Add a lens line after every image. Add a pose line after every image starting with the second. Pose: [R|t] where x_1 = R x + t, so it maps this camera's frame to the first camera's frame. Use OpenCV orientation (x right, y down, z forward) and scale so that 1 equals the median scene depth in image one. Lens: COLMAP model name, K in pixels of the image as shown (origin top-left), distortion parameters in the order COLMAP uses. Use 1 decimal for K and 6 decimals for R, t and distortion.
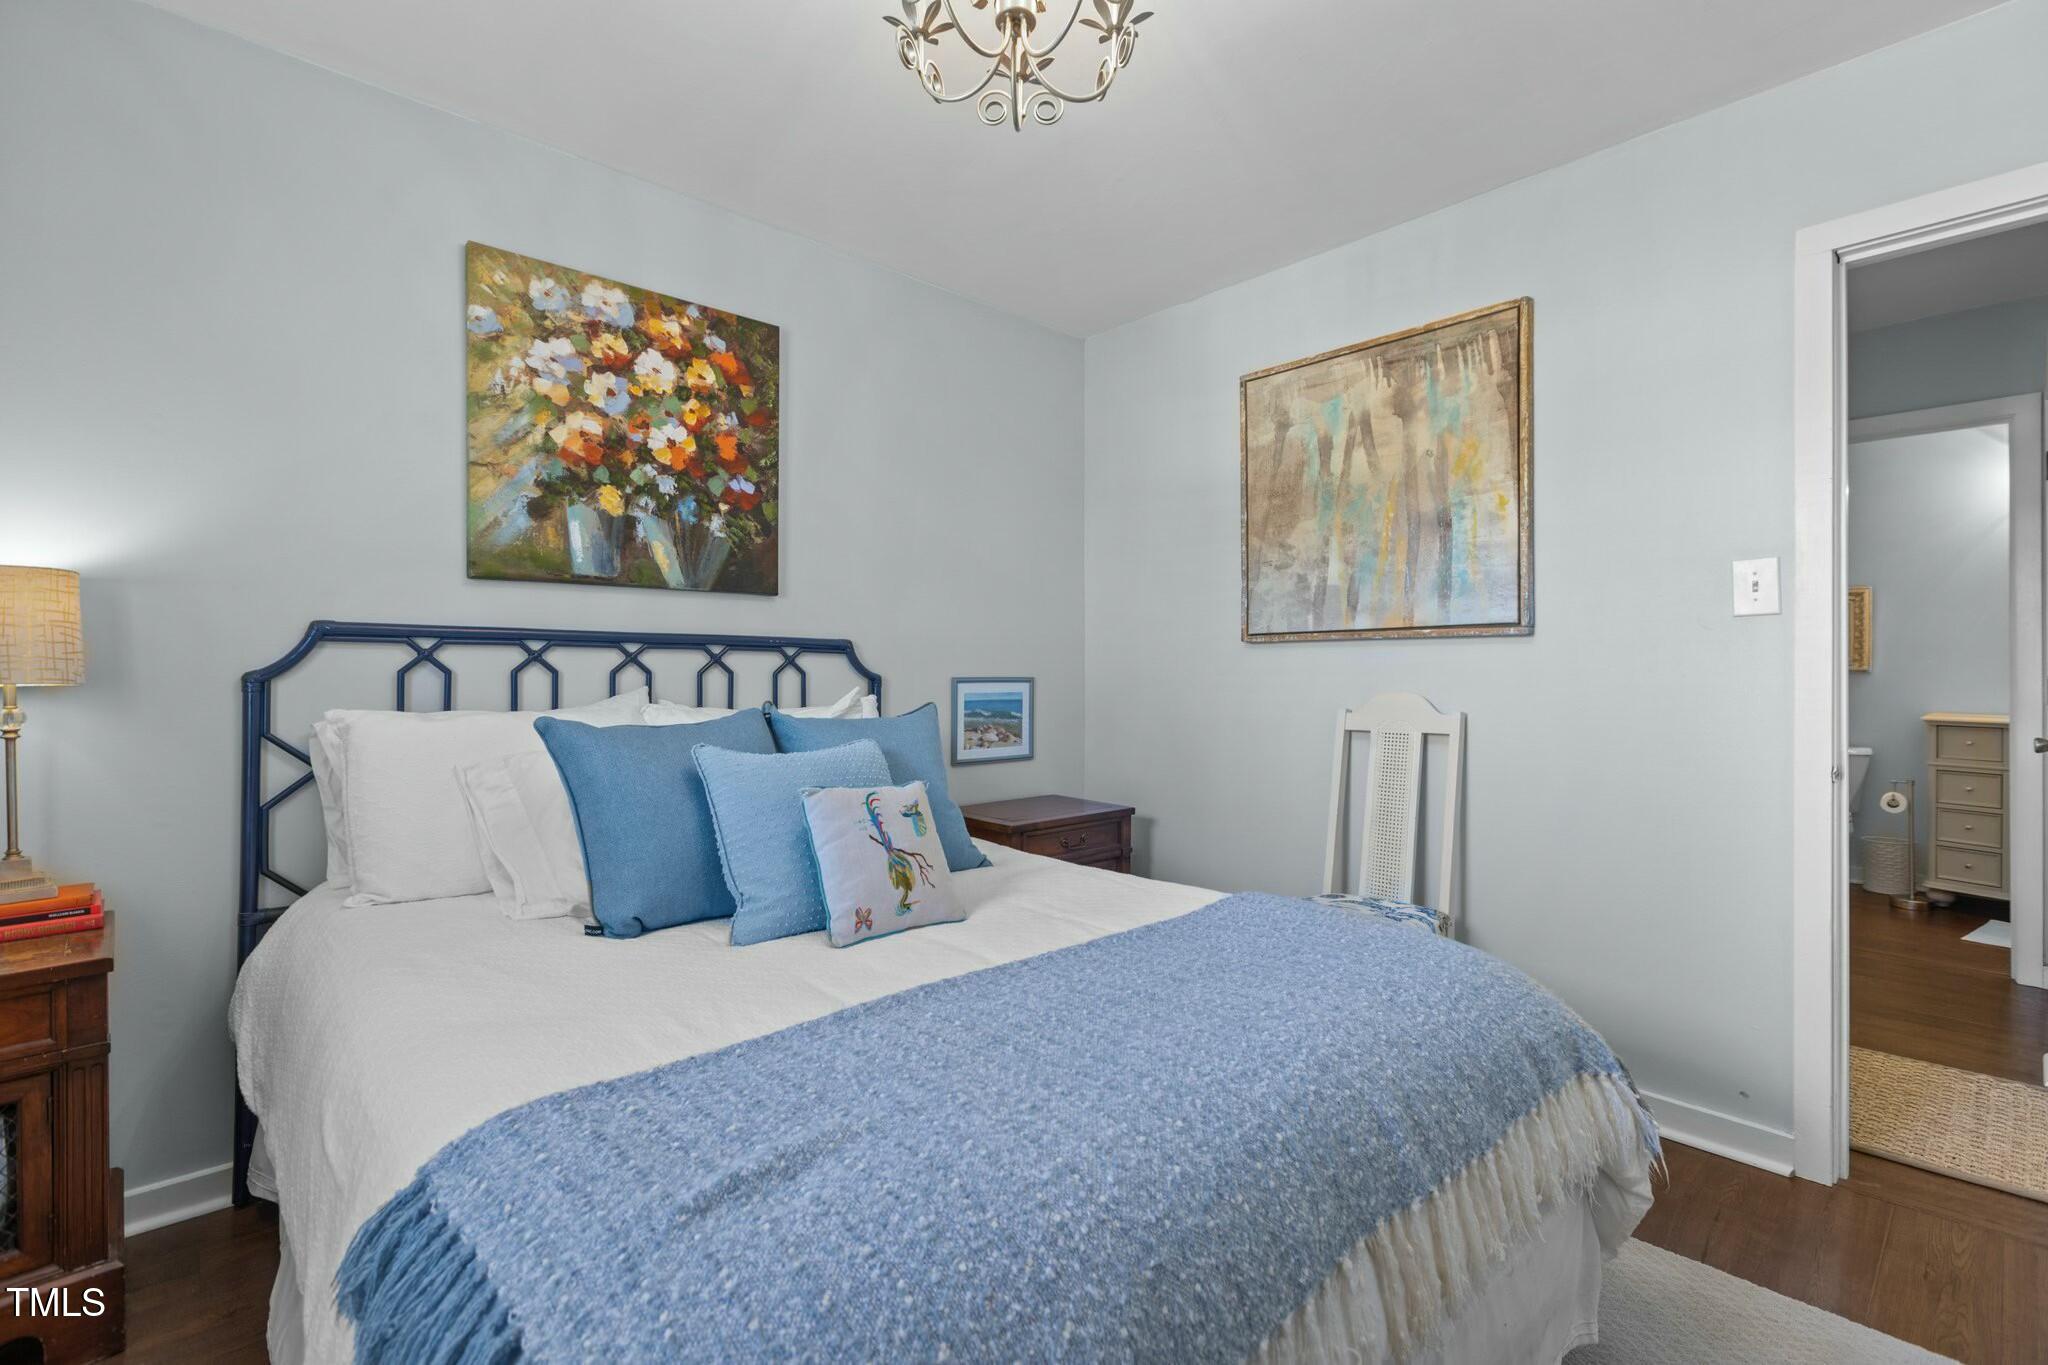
lens RADIAL K [[923.6, 0, 1024.0], [0, 923.6, 665.6], [0, 0, 1]] dist [0.002872, 0.001119]
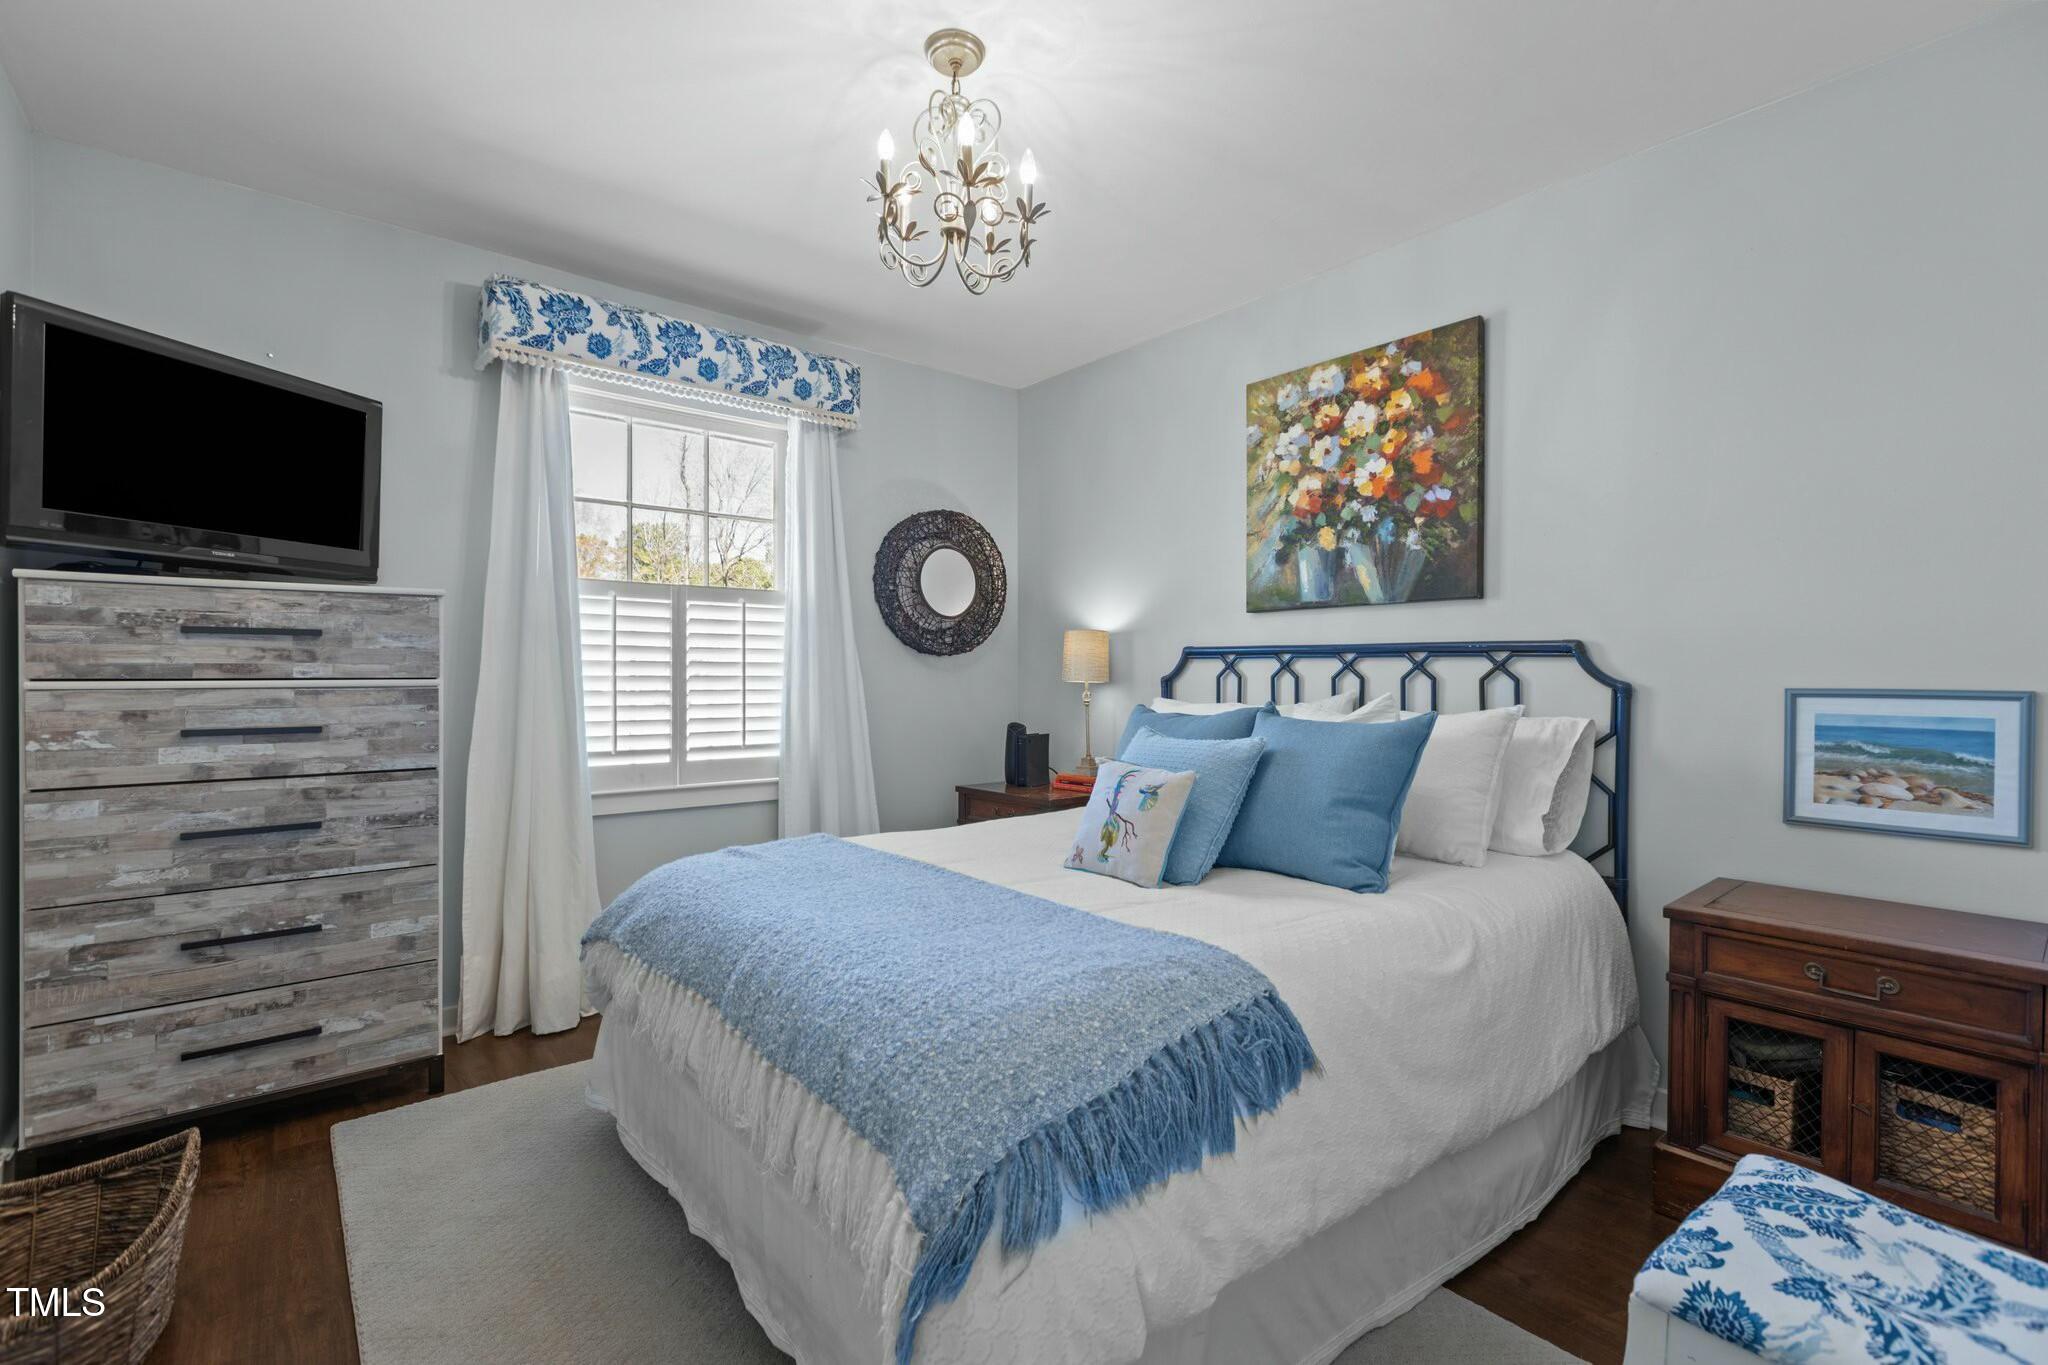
lens RADIAL K [[923.6, 0, 1024.0], [0, 923.6, 665.6], [0, 0, 1]] dist [0.002872, 0.001119]
pose [[-0.058640, -0.015722, -0.998155, 0.780395], [-0.001439, 0.999876, -0.015665, 0.010376], [0.998278, 0.000518, -0.058655, 0.646890]]
